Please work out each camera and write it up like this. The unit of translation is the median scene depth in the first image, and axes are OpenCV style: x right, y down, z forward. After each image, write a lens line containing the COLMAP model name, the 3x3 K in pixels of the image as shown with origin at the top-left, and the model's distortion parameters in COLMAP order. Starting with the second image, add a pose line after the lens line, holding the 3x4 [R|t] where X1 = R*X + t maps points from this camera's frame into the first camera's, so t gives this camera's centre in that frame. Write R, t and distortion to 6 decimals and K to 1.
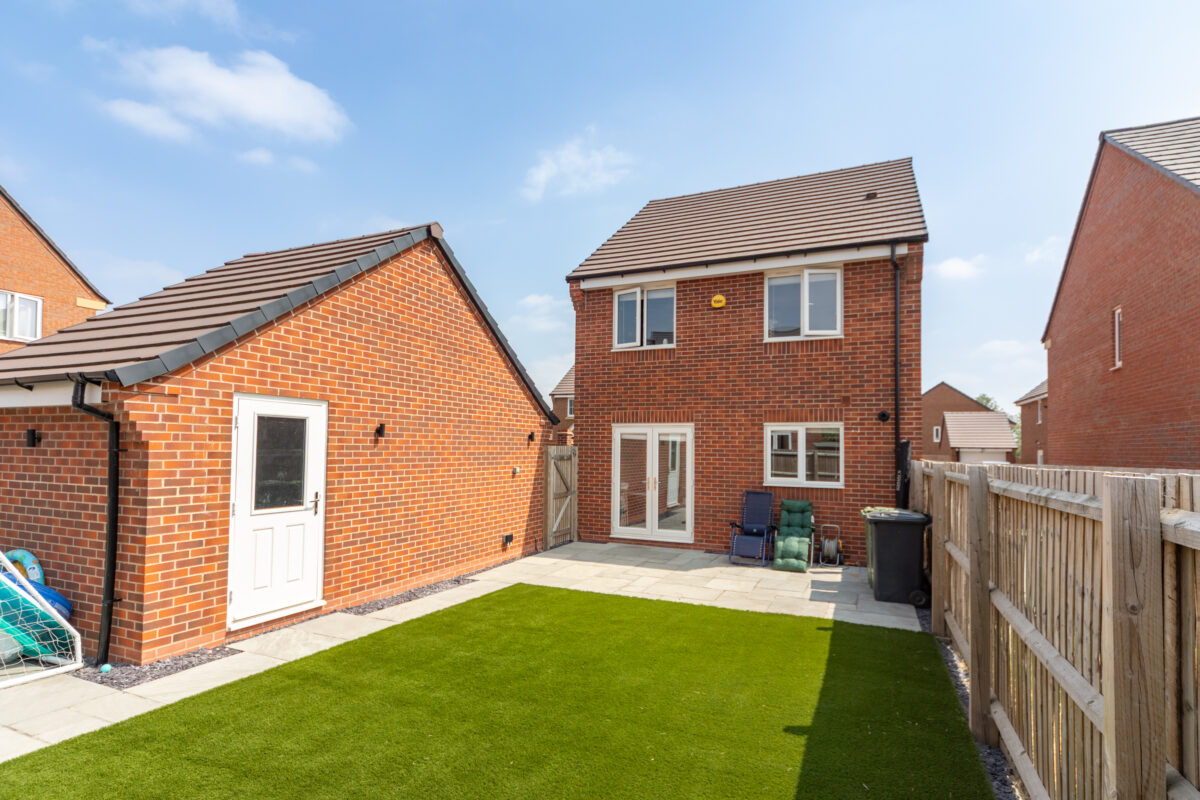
lens RADIAL K [[612.7, 0, 597.2], [0, 612.7, 435.7], [0, 0, 1]] dist [0.000451, -0.000143]
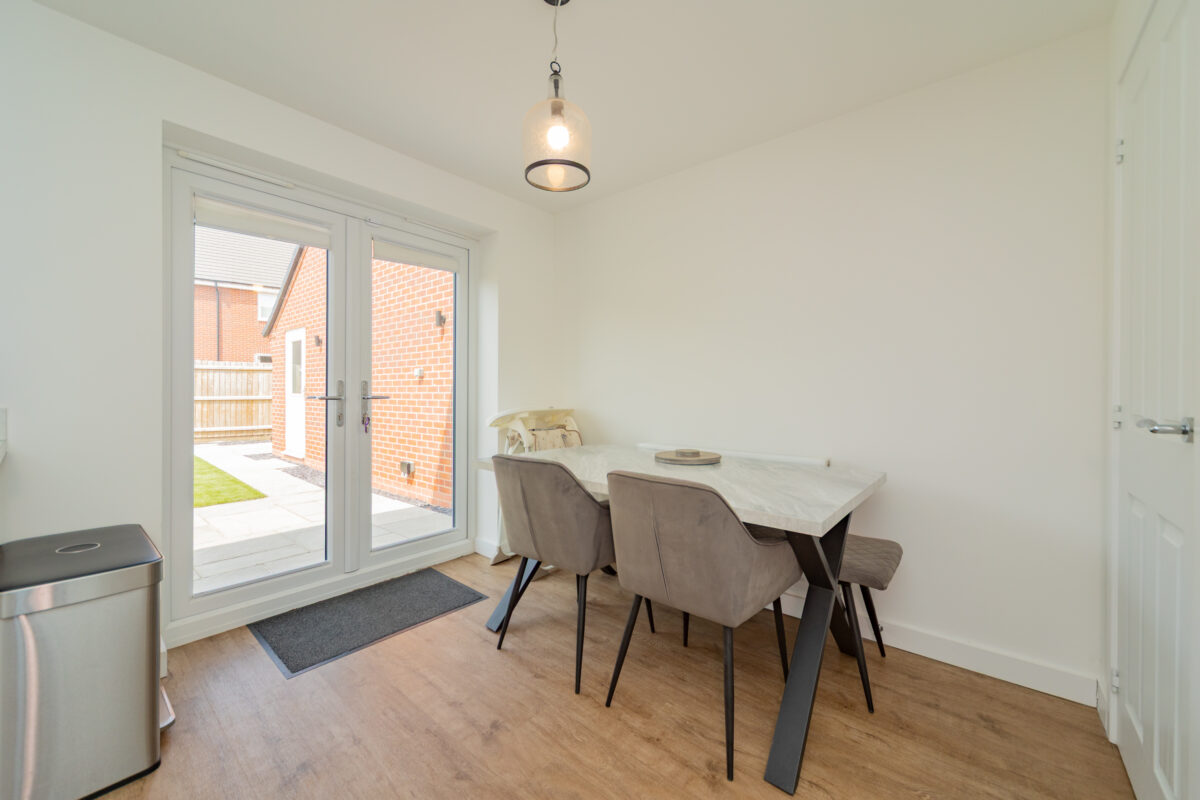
lens RADIAL K [[465.3, 0, 606.6], [0, 465.3, 391.2], [0, 0, 1]] dist [0.000233, -0.000037]
pose [[-0.272628, -0.011922, -0.962046, 0.451845], [0.013293, 0.999781, -0.016156, 0.128320], [0.962028, -0.017193, -0.272410, 1.957106]]
